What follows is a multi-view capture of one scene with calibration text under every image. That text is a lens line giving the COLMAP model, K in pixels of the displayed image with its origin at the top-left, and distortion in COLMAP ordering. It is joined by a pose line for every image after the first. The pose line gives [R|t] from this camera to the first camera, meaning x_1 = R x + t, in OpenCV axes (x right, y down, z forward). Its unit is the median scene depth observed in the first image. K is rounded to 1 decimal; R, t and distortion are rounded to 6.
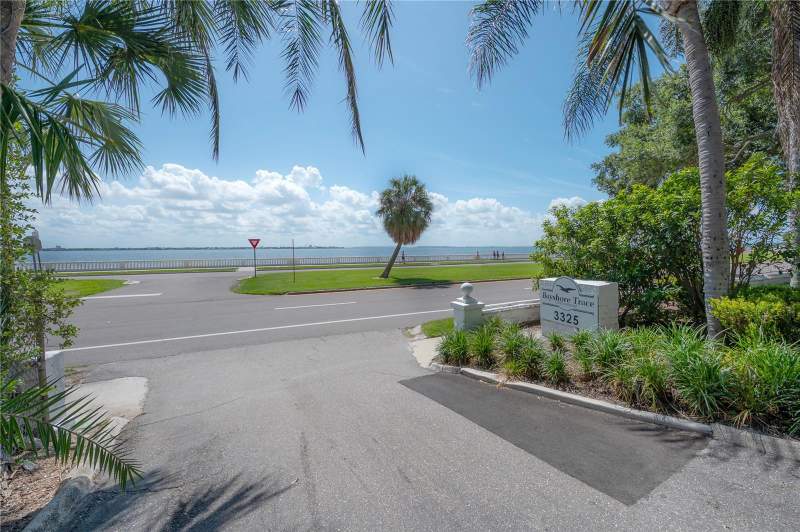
lens RADIAL K [[318.8, 0, 386.9], [0, 318.8, 247.0], [0, 0, 1]] dist [-0.001027, -0.000111]
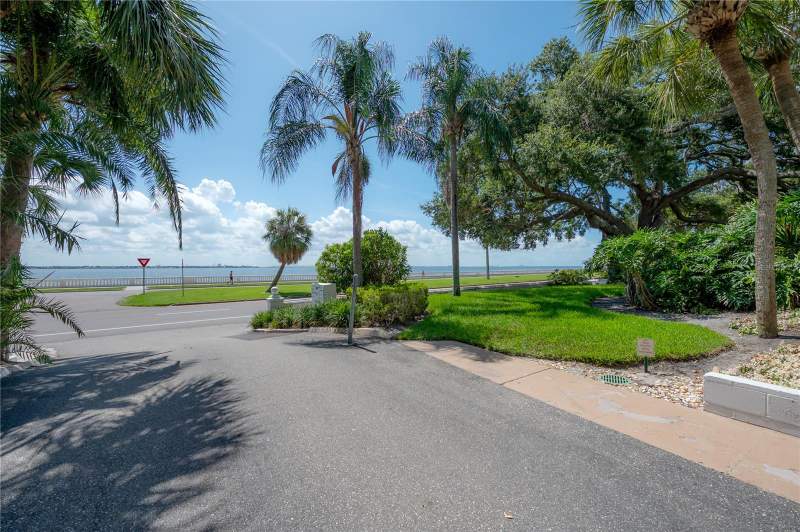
lens RADIAL K [[318.8, 0, 386.9], [0, 318.8, 247.0], [0, 0, 1]] dist [-0.001027, -0.000111]
pose [[0.970332, 0.017822, 0.241118, 0.070828], [-0.002917, 0.998070, -0.062032, 0.000356], [-0.241758, 0.059489, 0.968511, -0.143717]]
